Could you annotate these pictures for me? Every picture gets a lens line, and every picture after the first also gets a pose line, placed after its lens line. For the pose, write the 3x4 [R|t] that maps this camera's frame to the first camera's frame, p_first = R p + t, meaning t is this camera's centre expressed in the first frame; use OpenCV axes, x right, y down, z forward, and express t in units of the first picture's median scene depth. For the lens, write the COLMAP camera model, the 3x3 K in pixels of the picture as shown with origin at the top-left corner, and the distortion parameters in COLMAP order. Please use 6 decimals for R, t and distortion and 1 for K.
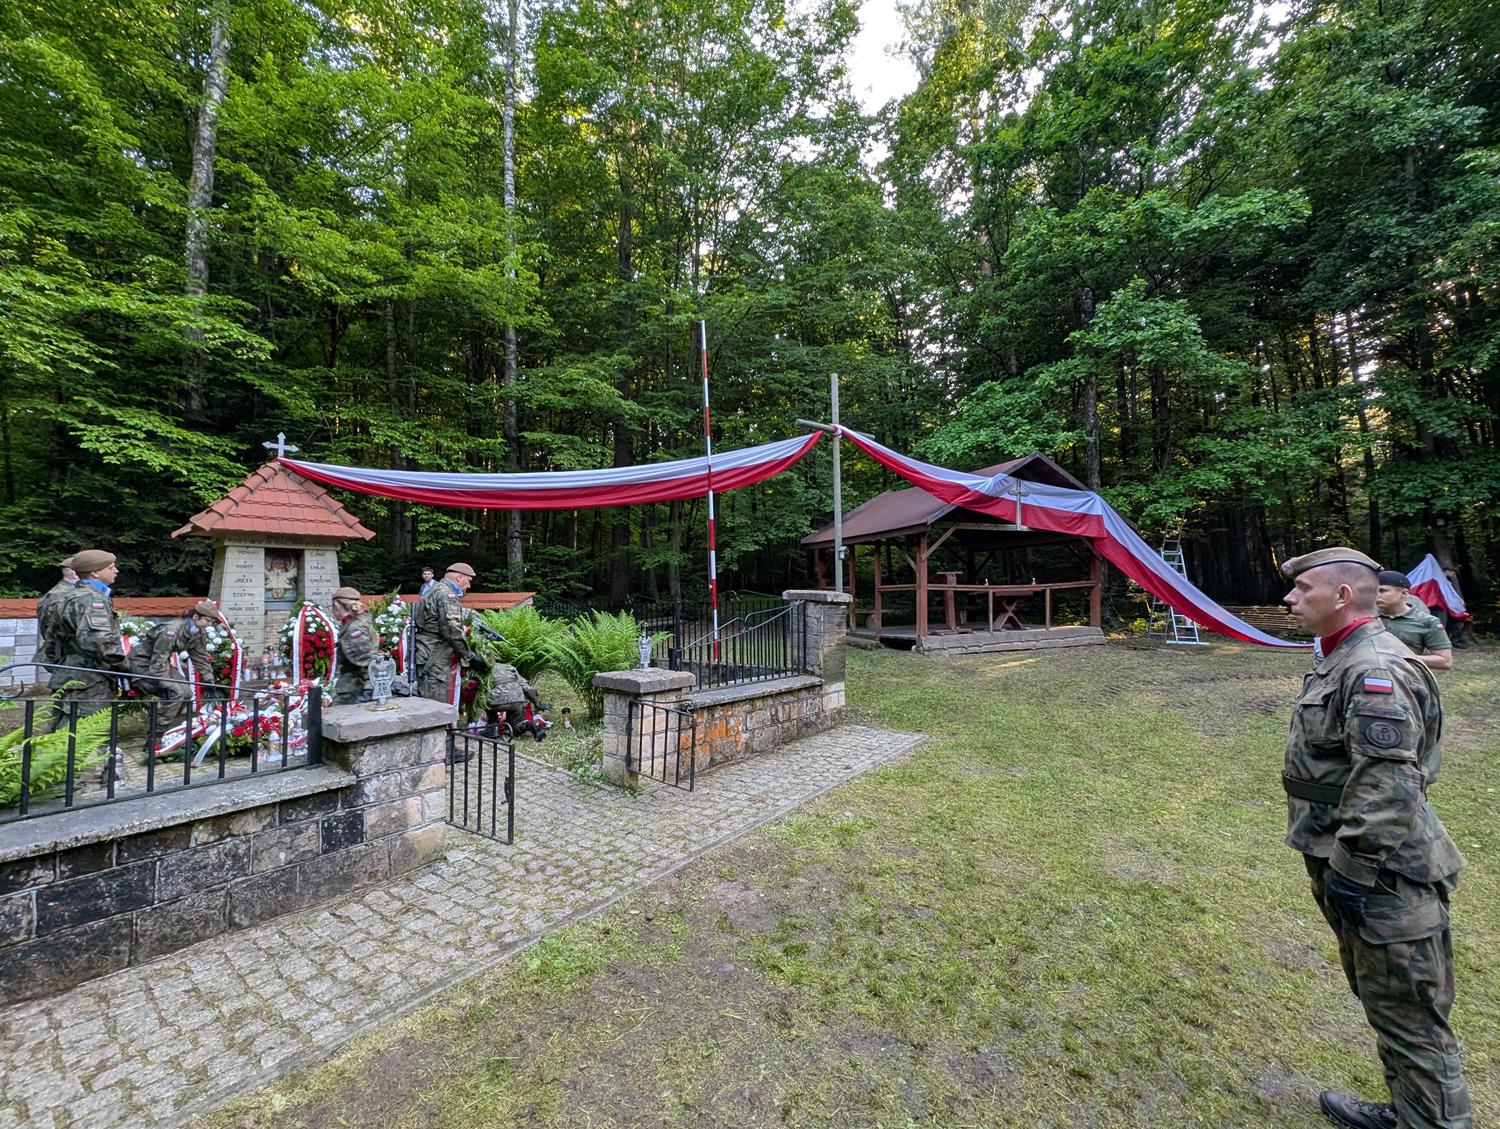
lens RADIAL K [[591.4, 0, 785.0], [0, 591.4, 561.6], [0, 0, 1]] dist [0.006972, -0.003037]
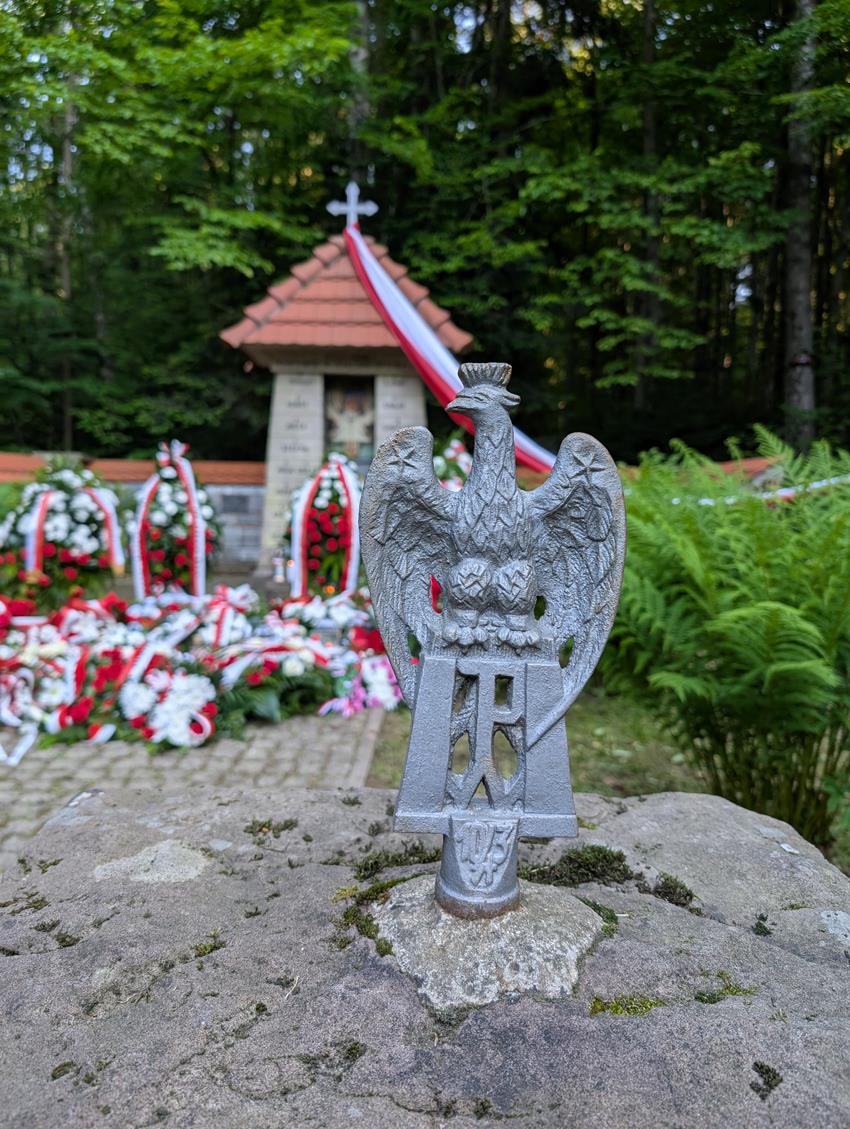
lens RADIAL K [[874.7, 0, 441.8], [0, 874.7, 543.3], [0, 0, 1]] dist [-0.005570, -0.010733]
pose [[0.613468, 0.051178, -0.788060, -0.068190], [0.031839, 0.995484, 0.089434, 0.079665], [0.789078, -0.079956, 0.609068, 0.549714]]
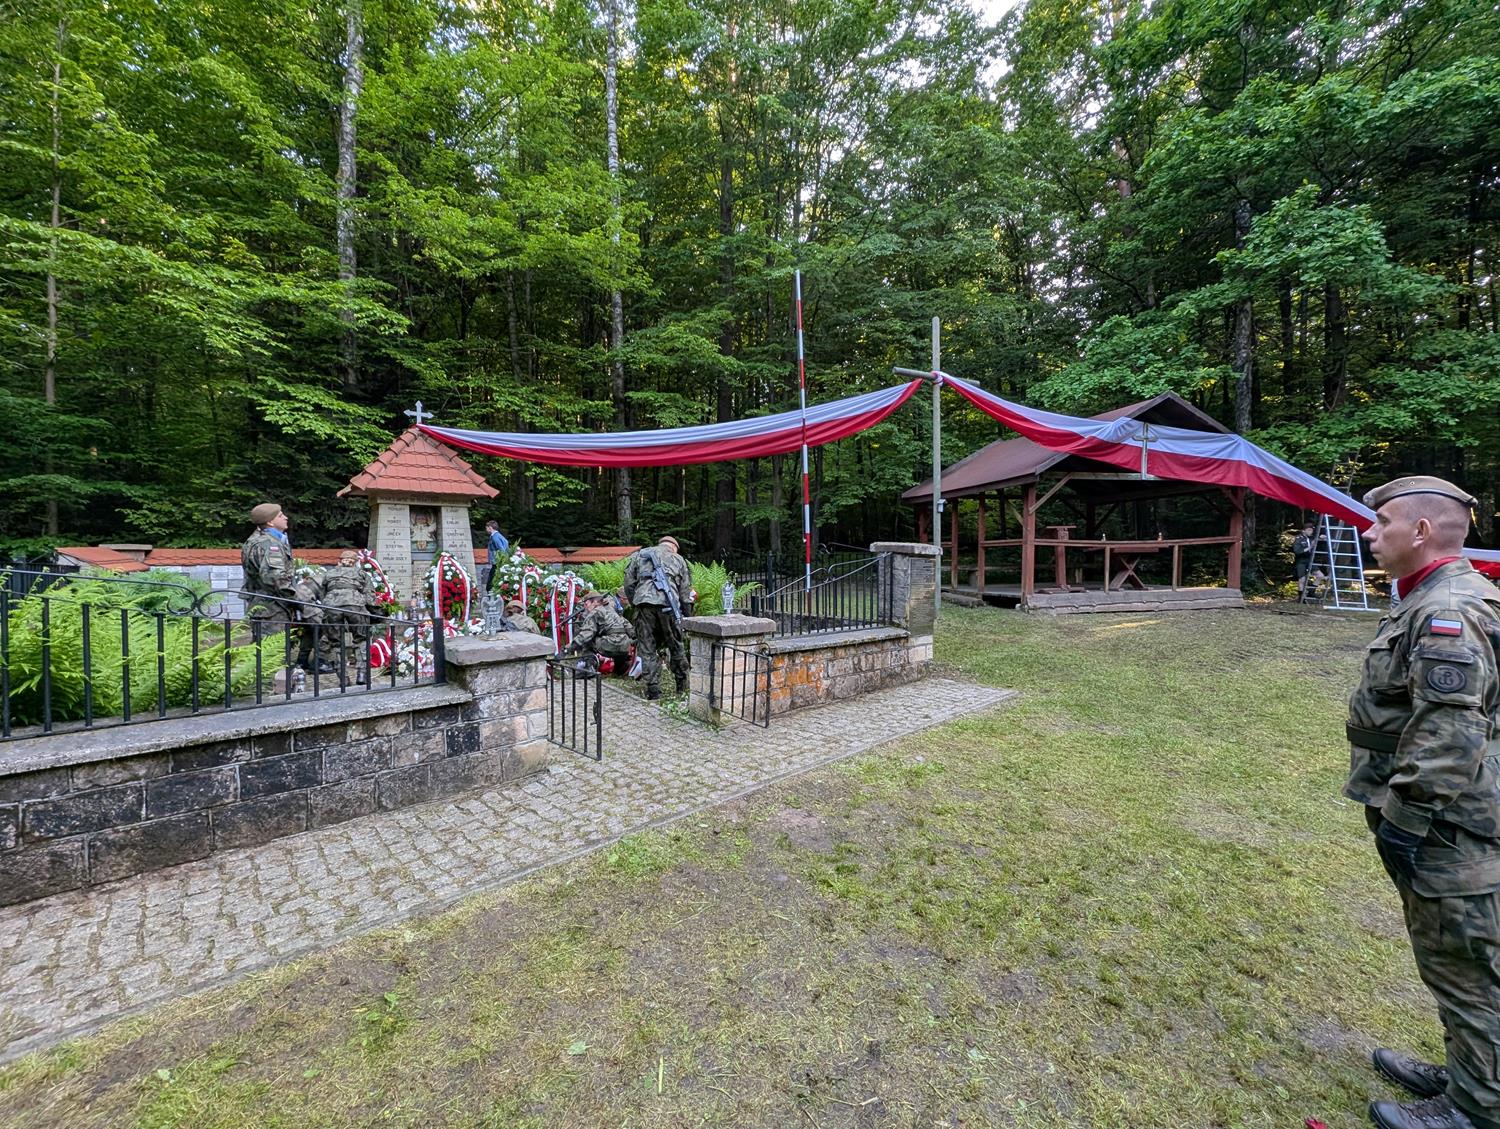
lens RADIAL K [[602.2, 0, 800.1], [0, 602.2, 554.7], [0, 0, 1]] dist [0.002771, -0.000249]
pose [[0.987432, 0.003113, -0.158015, 0.041304], [0.006121, 0.998303, 0.057919, 0.009745], [0.157927, -0.058158, 0.985737, -0.020139]]
